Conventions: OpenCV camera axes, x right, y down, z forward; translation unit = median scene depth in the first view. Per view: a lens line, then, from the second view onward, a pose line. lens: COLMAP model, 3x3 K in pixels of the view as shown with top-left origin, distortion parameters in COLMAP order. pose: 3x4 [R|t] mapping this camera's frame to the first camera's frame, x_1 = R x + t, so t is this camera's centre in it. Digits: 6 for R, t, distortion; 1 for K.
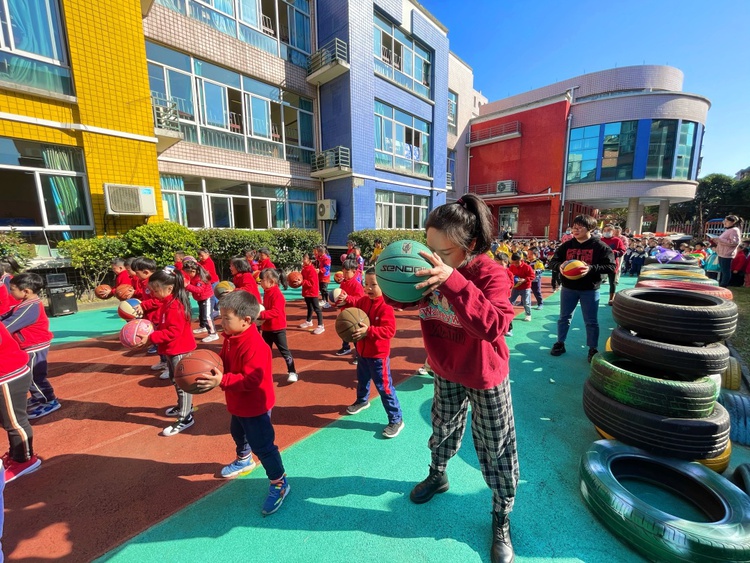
lens RADIAL K [[301.9, 0, 372.9], [0, 301.9, 280.2], [0, 0, 1]] dist [0.000289, -0.000825]
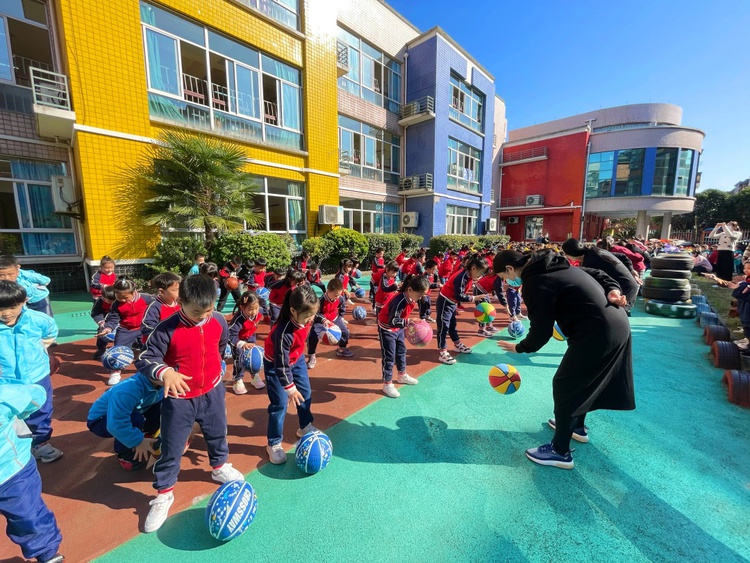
lens RADIAL K [[301.9, 0, 374.4], [0, 301.9, 281.0], [0, 0, 1]] dist [0.000289, -0.000825]
pose [[0.999968, 0.007580, -0.002548, -0.280009], [-0.007625, 0.999803, -0.018323, 0.054176], [0.002409, 0.018342, 0.999829, -0.284474]]
